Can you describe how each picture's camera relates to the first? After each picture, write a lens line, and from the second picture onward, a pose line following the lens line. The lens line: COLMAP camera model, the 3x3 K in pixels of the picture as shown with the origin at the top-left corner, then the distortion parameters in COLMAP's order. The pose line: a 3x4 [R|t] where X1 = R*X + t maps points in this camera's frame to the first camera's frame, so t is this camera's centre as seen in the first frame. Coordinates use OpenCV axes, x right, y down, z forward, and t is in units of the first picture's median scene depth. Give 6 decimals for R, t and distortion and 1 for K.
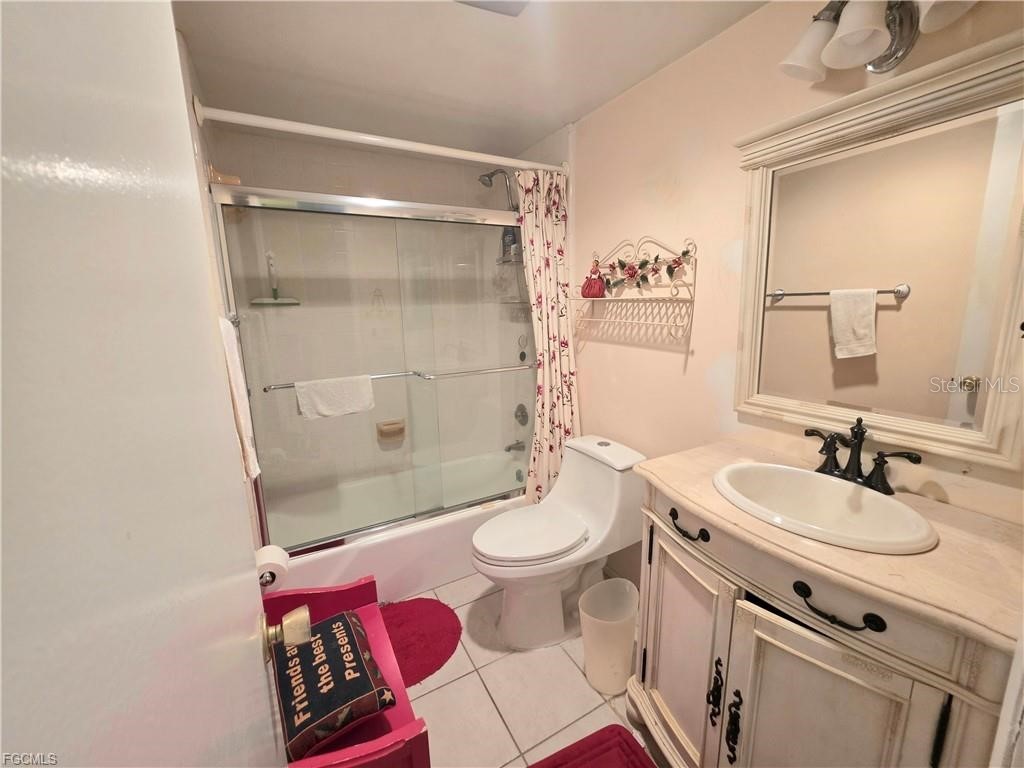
lens RADIAL K [[415.6, 0, 512.9], [0, 415.6, 383.0], [0, 0, 1]] dist [-0.005312, 0.000502]
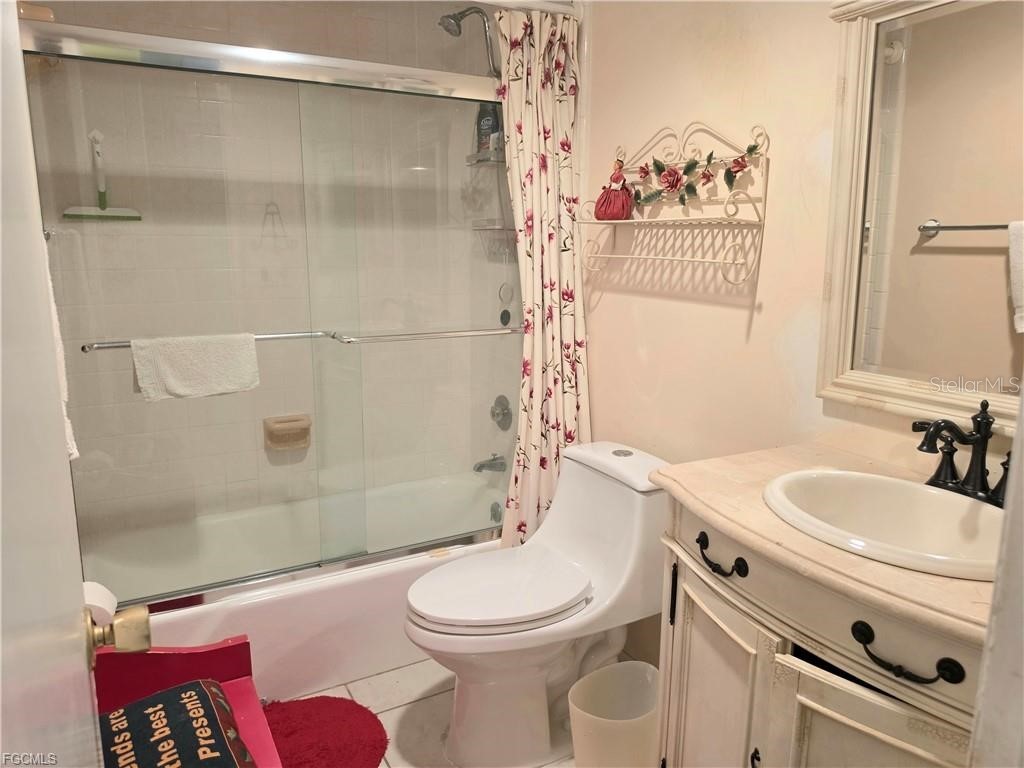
lens RADIAL K [[716.6, 0, 507.9], [0, 716.6, 384.9], [0, 0, 1]] dist [0.060534, -0.081161]
pose [[0.999571, 0.029242, 0.001541, 0.040287], [-0.029252, 0.999550, 0.006683, 0.041102], [-0.001345, -0.006725, 0.999976, -0.088647]]
